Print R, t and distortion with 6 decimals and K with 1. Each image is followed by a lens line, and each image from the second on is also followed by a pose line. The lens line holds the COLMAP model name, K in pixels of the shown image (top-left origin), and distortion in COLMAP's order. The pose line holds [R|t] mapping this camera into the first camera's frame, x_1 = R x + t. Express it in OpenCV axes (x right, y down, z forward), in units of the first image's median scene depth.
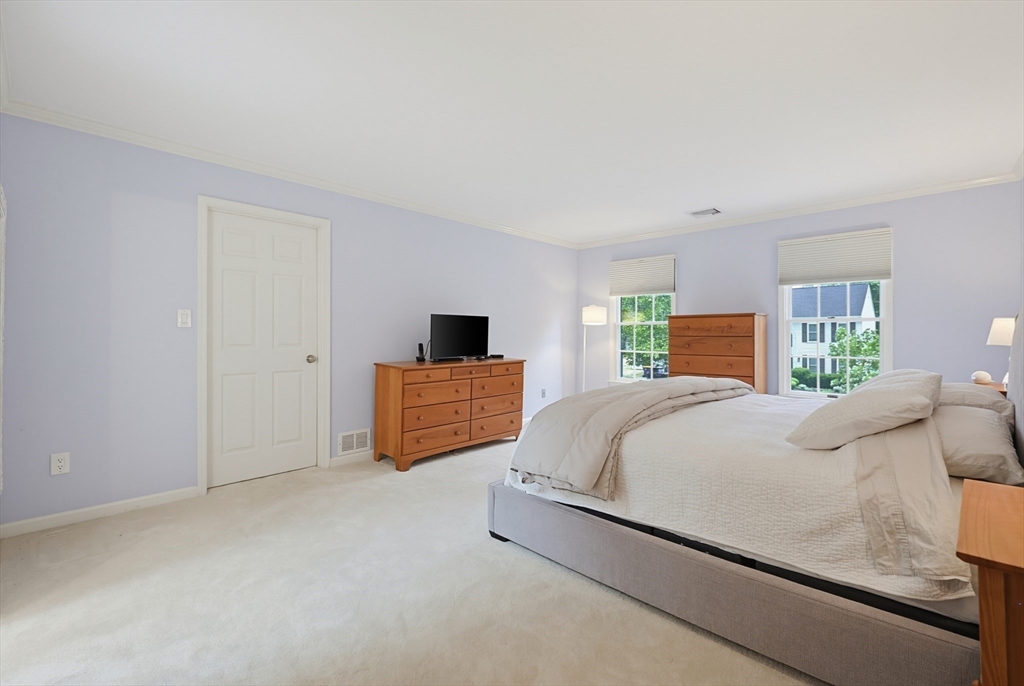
lens RADIAL K [[437.7, 0, 523.6], [0, 437.7, 337.6], [0, 0, 1]] dist [-0.001657, -0.000047]
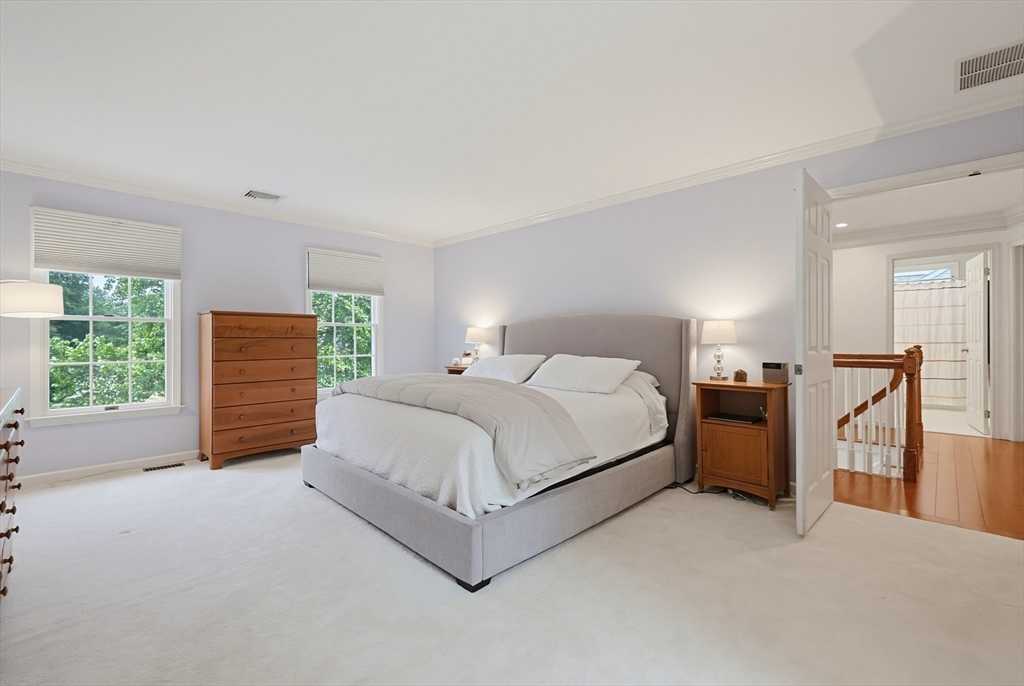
lens RADIAL K [[437.7, 0, 523.6], [0, 437.7, 337.6], [0, 0, 1]] dist [-0.001657, -0.000047]
pose [[0.012286, 0.002743, 0.999921, -0.461910], [0.006179, 0.999977, -0.002819, 0.002224], [-0.999905, 0.006213, 0.012269, 0.484638]]
